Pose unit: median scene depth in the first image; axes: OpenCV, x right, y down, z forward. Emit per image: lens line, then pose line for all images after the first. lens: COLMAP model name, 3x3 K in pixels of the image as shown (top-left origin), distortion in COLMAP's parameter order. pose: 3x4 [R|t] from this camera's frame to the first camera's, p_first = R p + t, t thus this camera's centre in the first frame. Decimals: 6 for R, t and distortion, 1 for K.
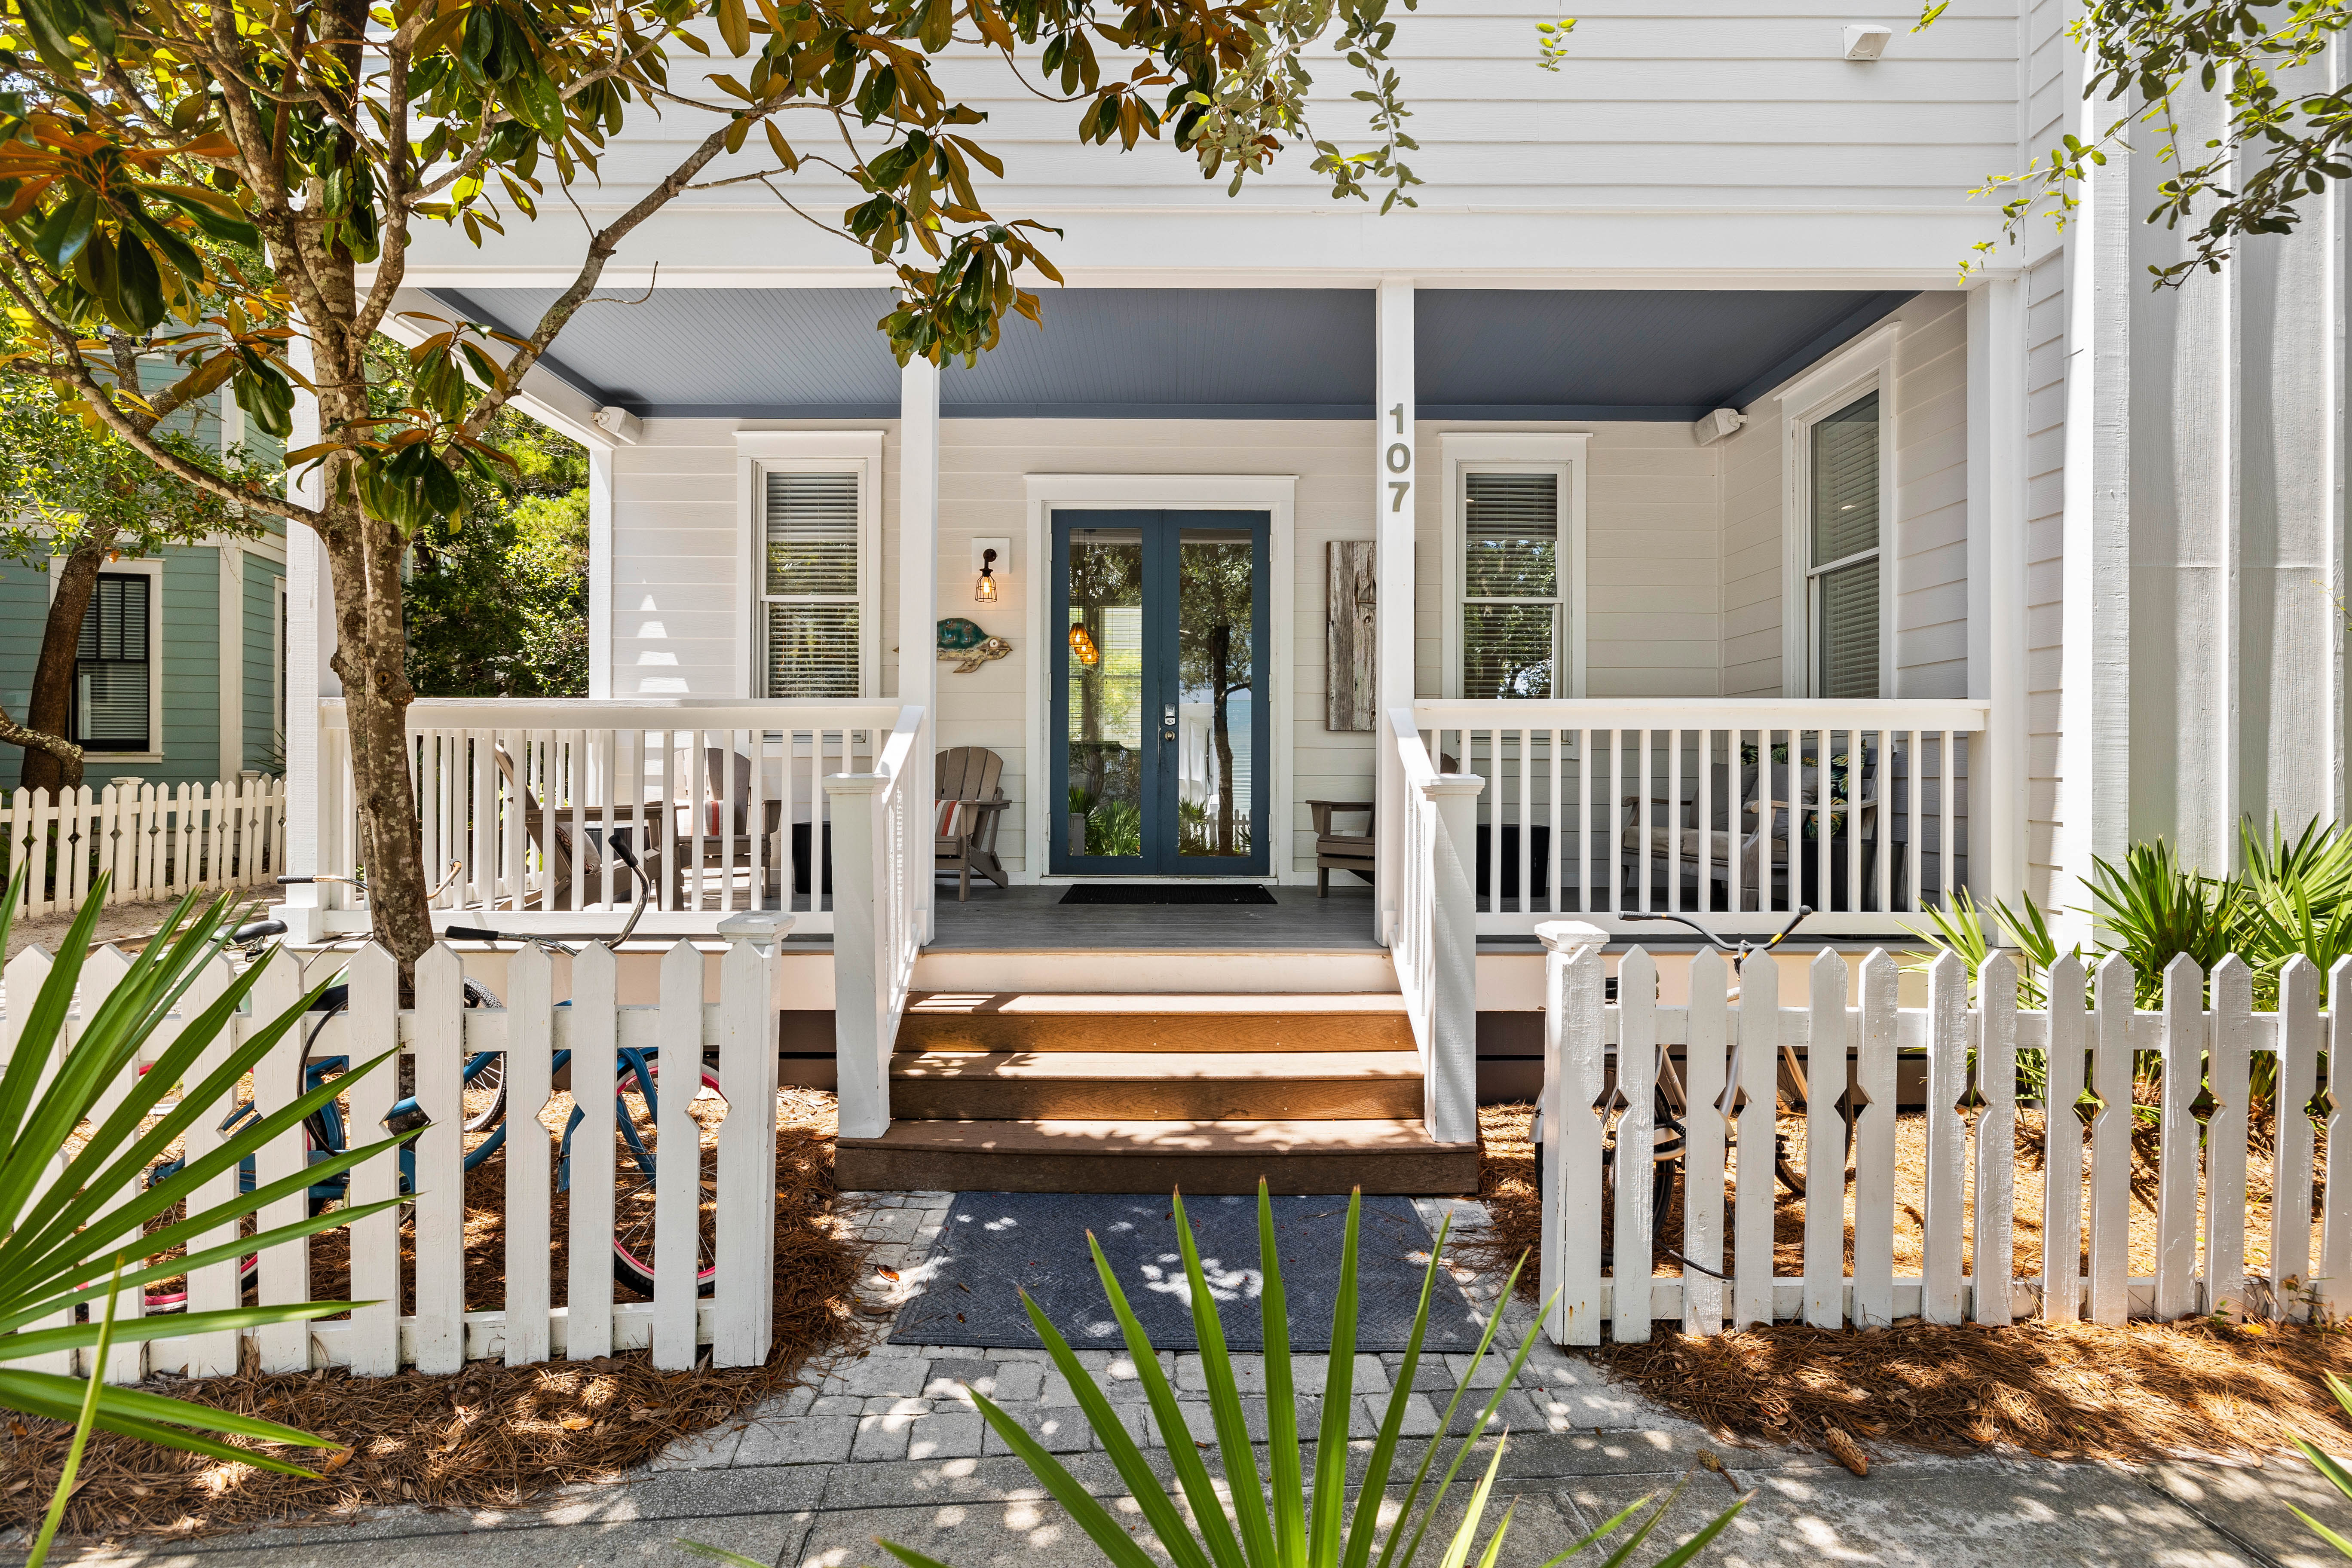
lens RADIAL K [[1056.0, 0, 1177.3], [0, 1056.0, 790.3], [0, 0, 1]] dist [0.002375, 0.000298]
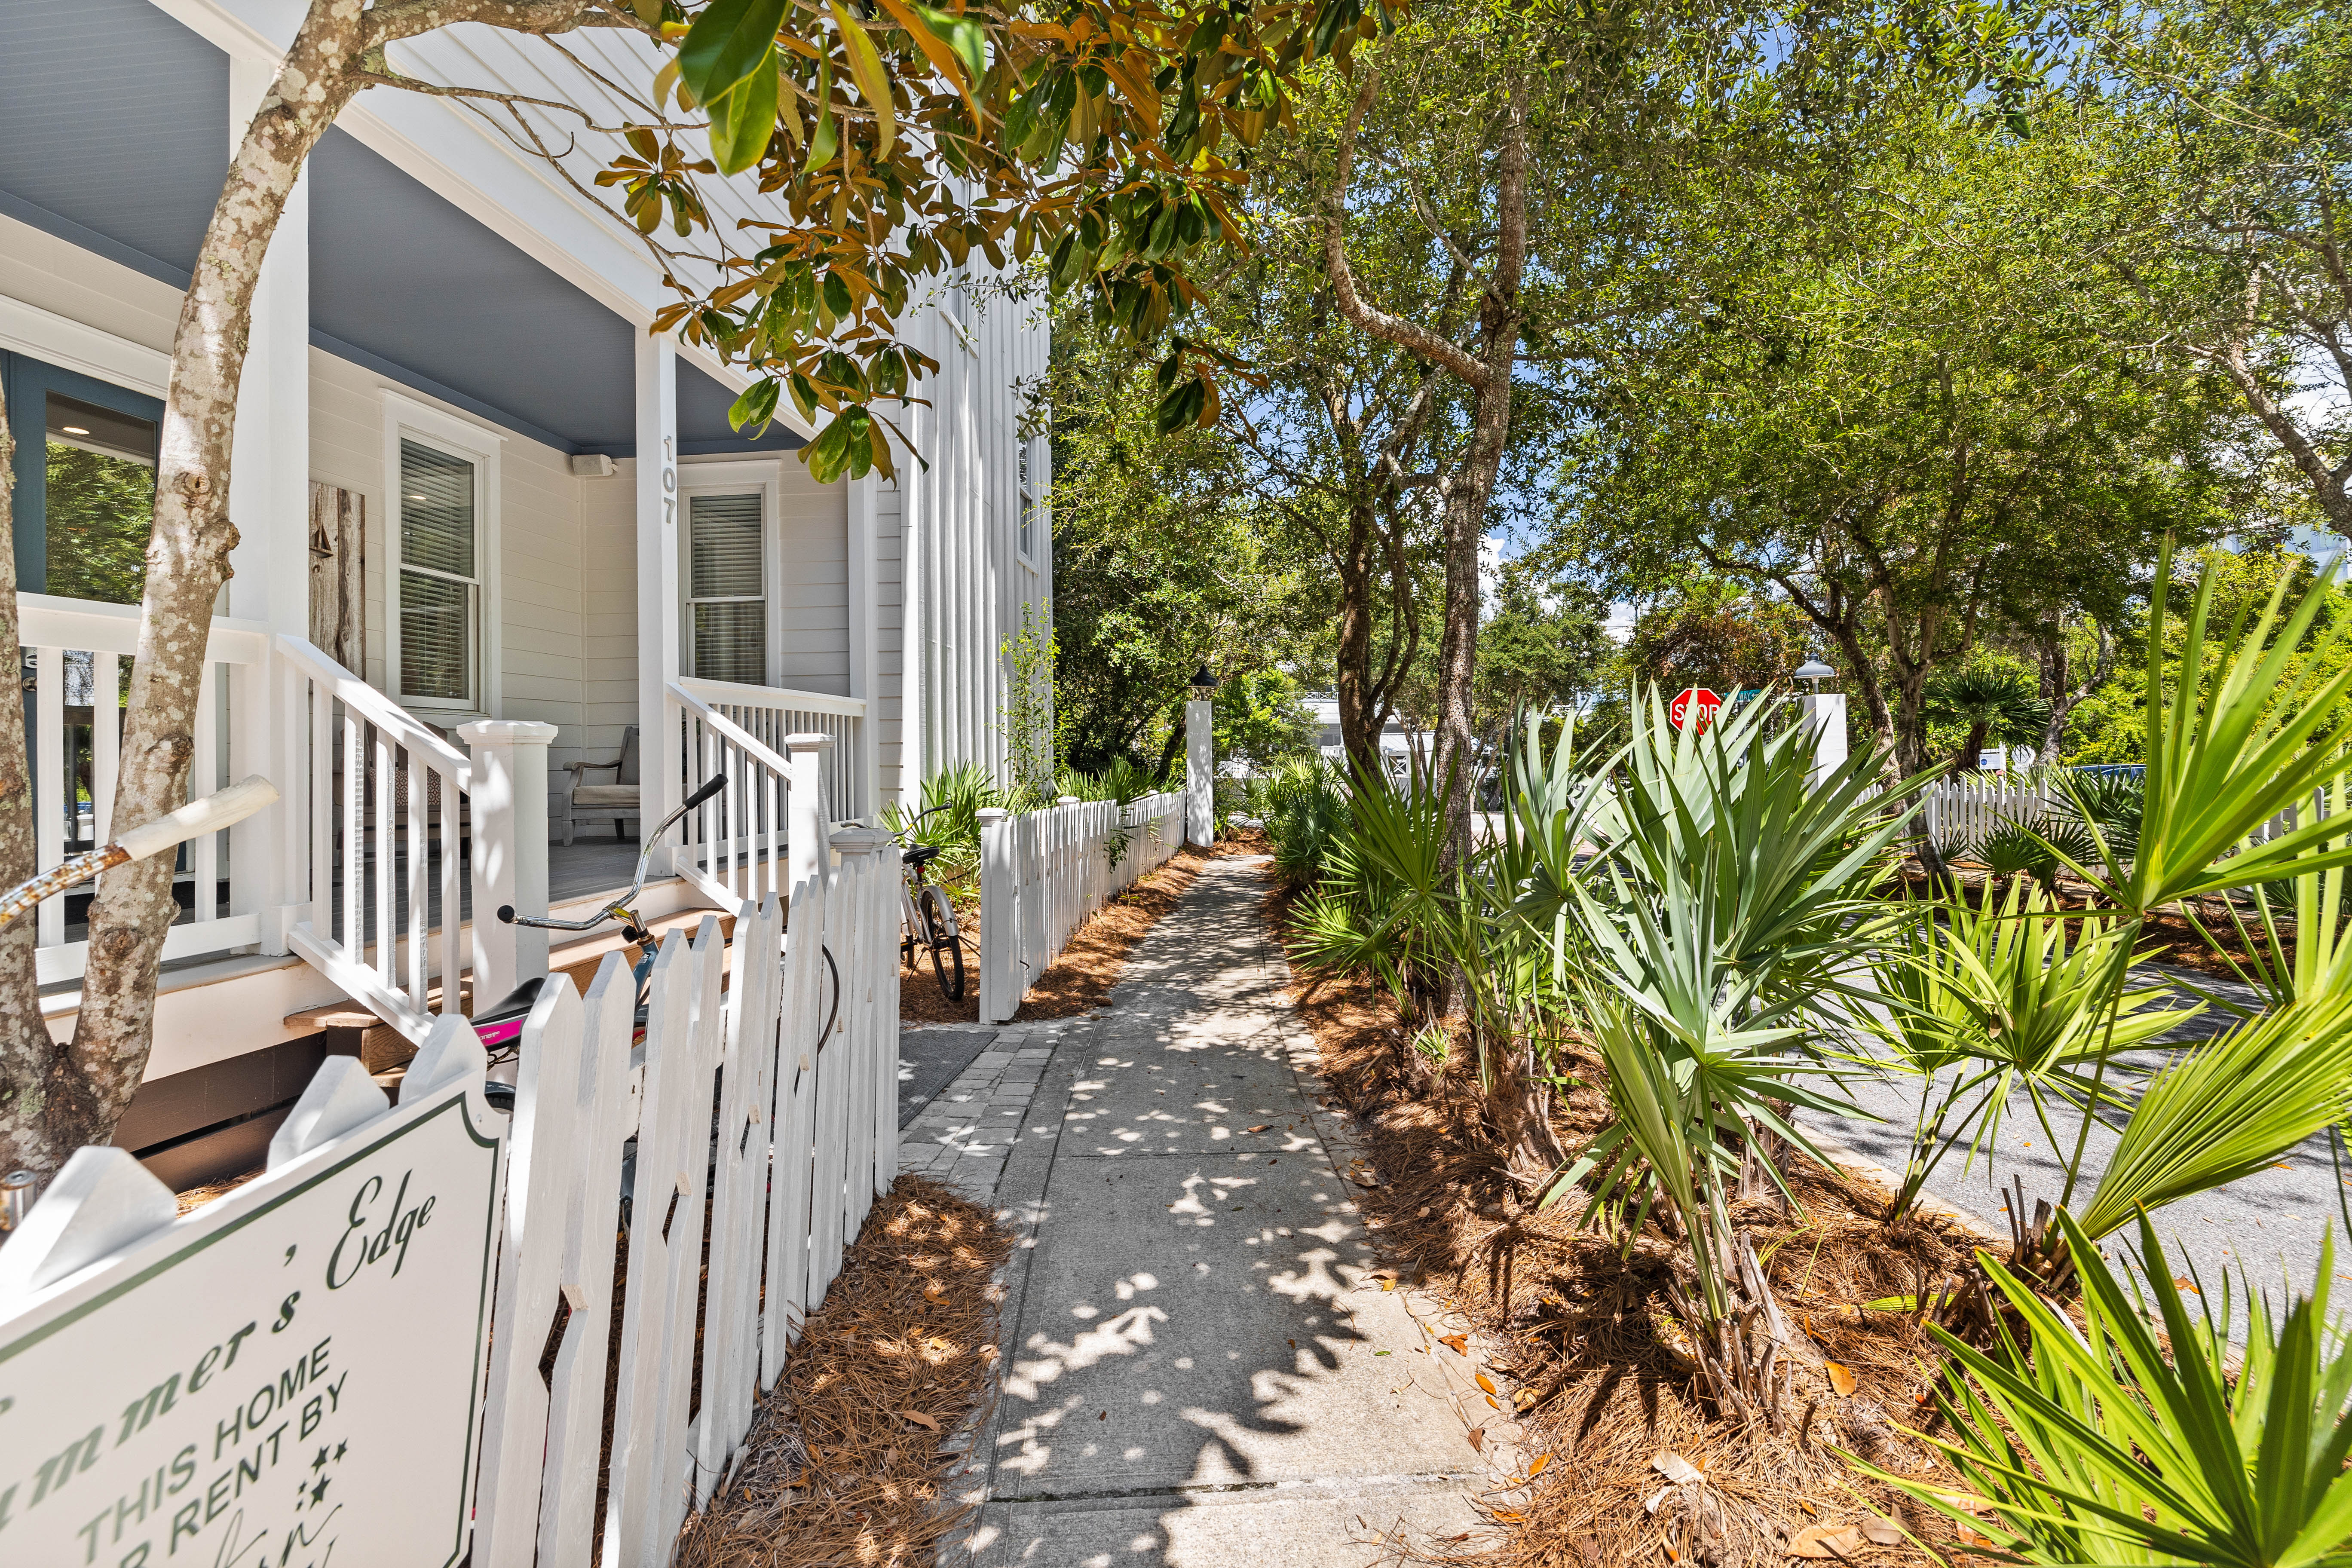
lens RADIAL K [[1024.0, 0, 1177.4], [0, 1024.0, 760.4], [0, 0, 1]] dist [-0.000947, 0.000019]
pose [[0.101320, -0.009472, 0.994809, -0.761505], [0.029417, 0.999546, 0.006521, 0.017857], [-0.994419, 0.028604, 0.101552, 0.249150]]
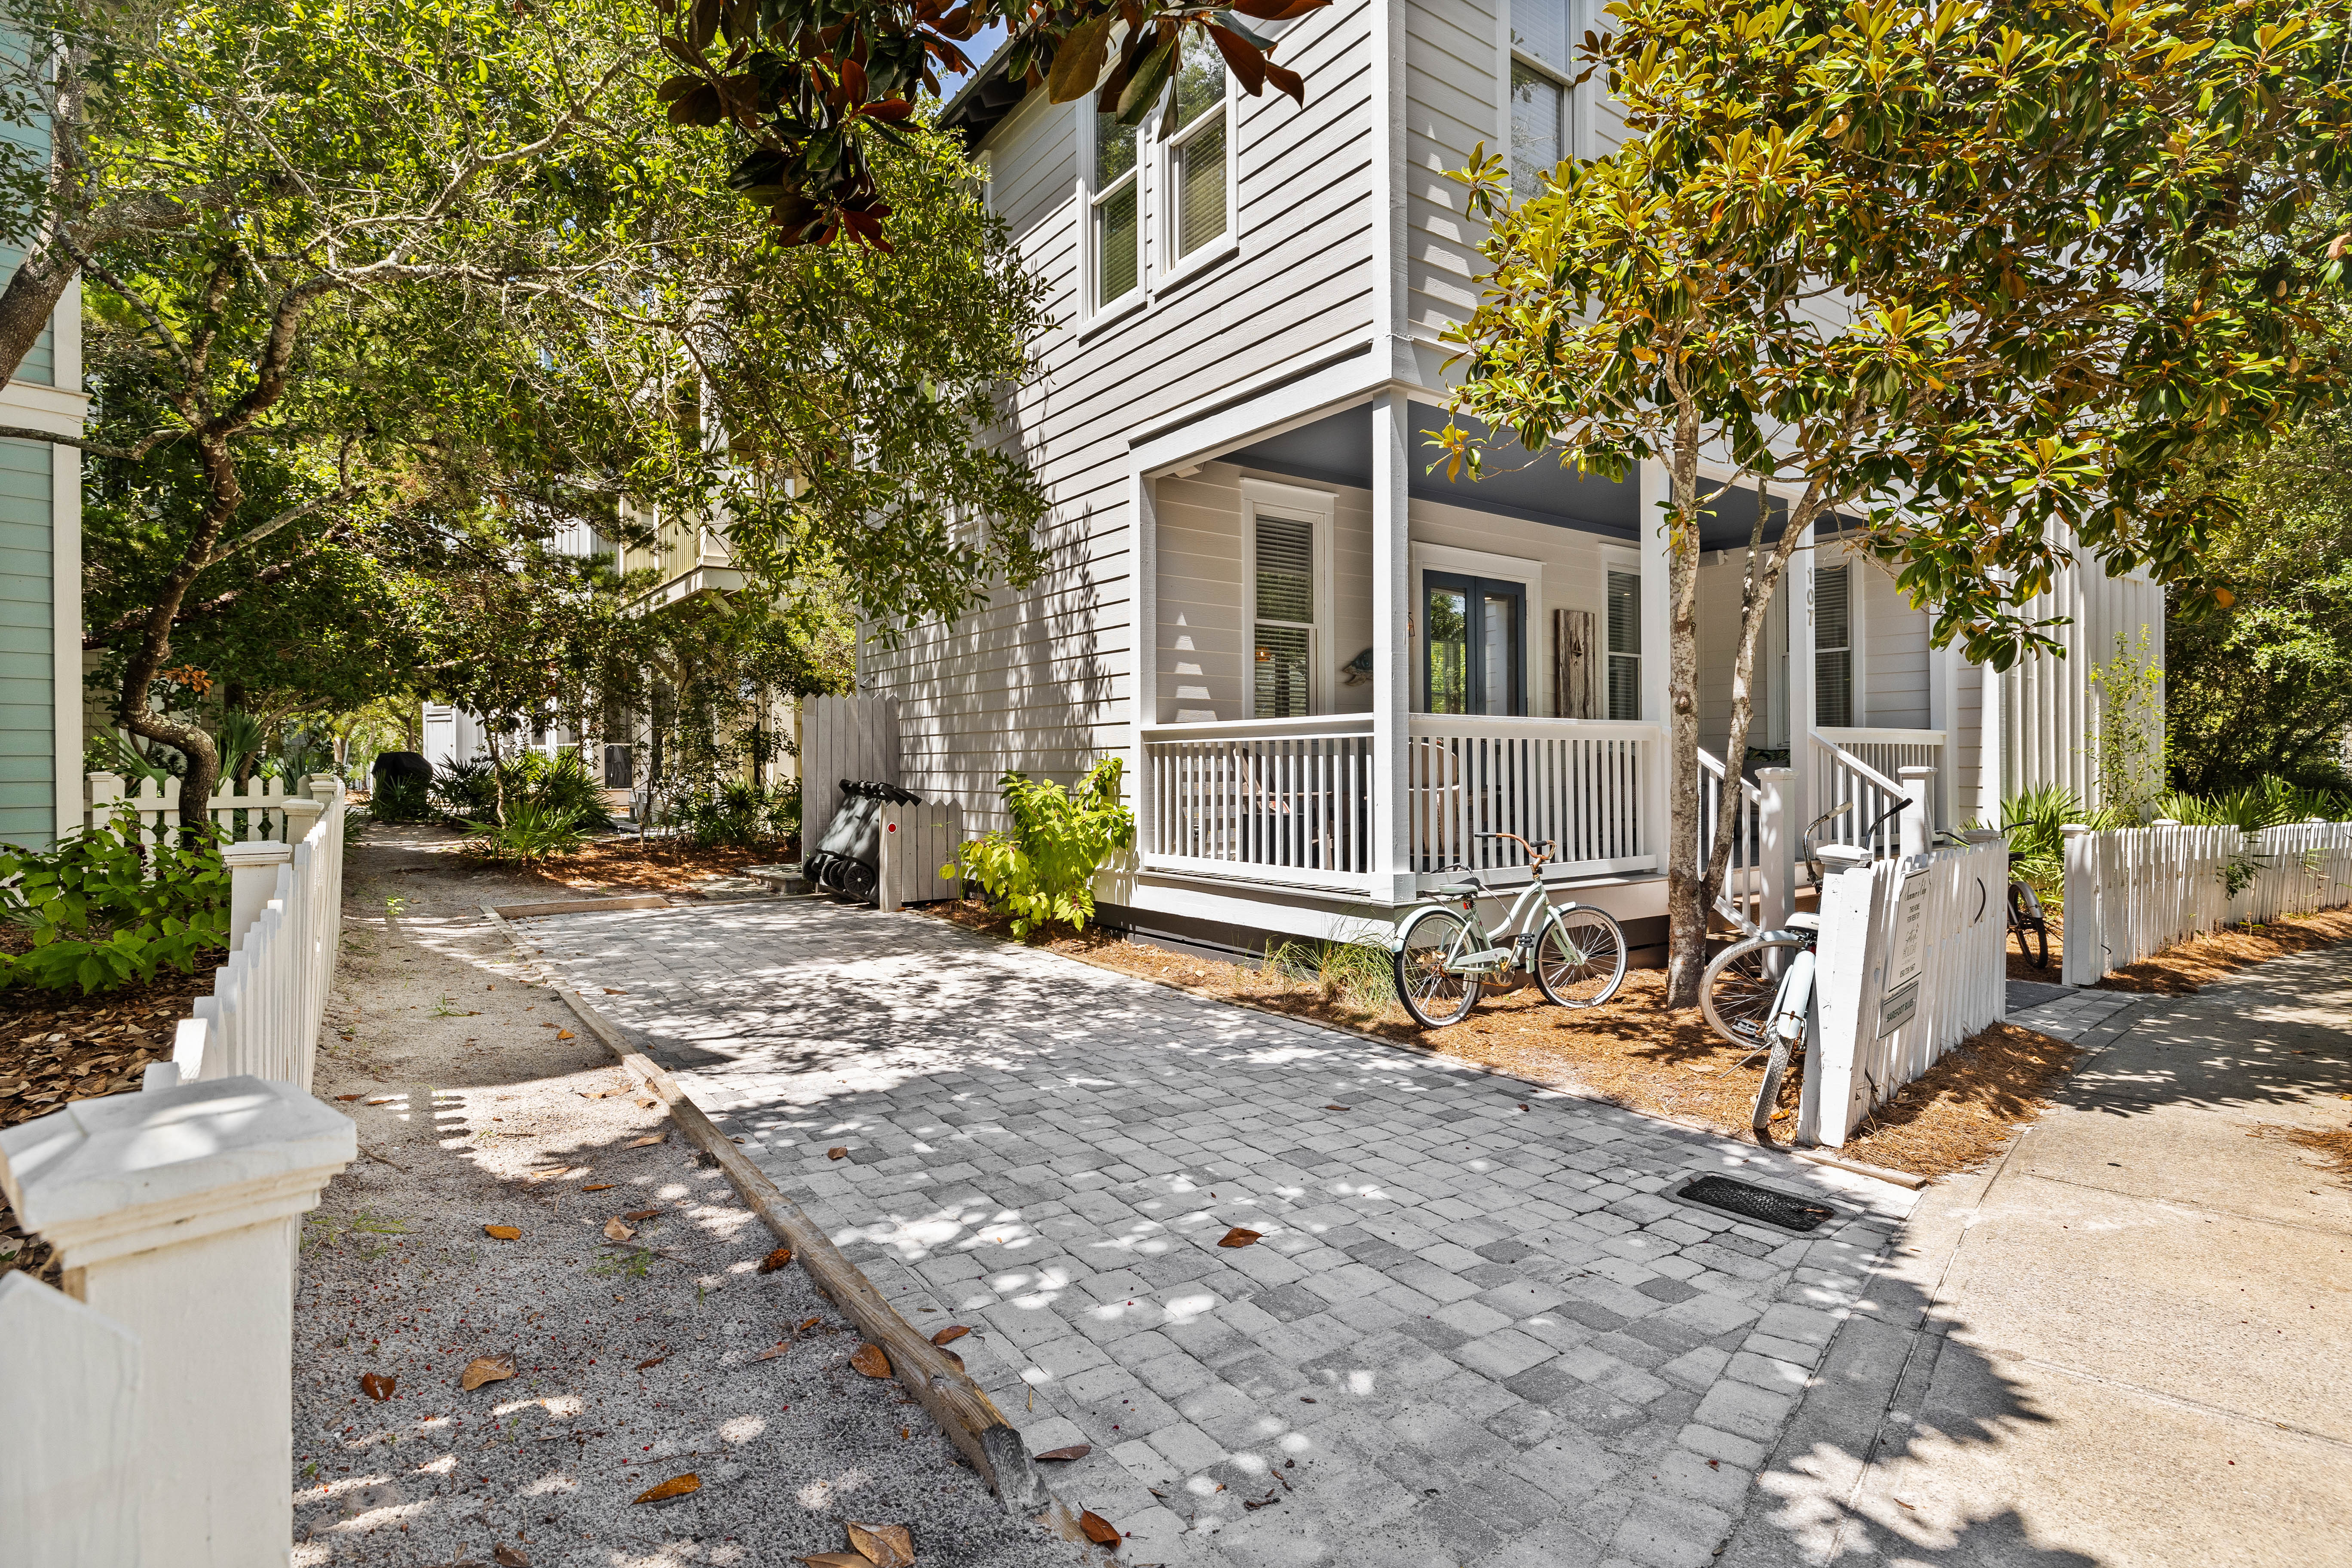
lens RADIAL K [[1160.1, 0, 1182.7], [0, 1160.1, 766.2], [0, 0, 1]] dist [0.000227, 0.000757]
pose [[0.809050, -0.005086, 0.587718, -1.548658], [0.016254, 0.999774, -0.013723, -0.006109], [-0.587515, 0.020655, 0.808949, 0.010029]]
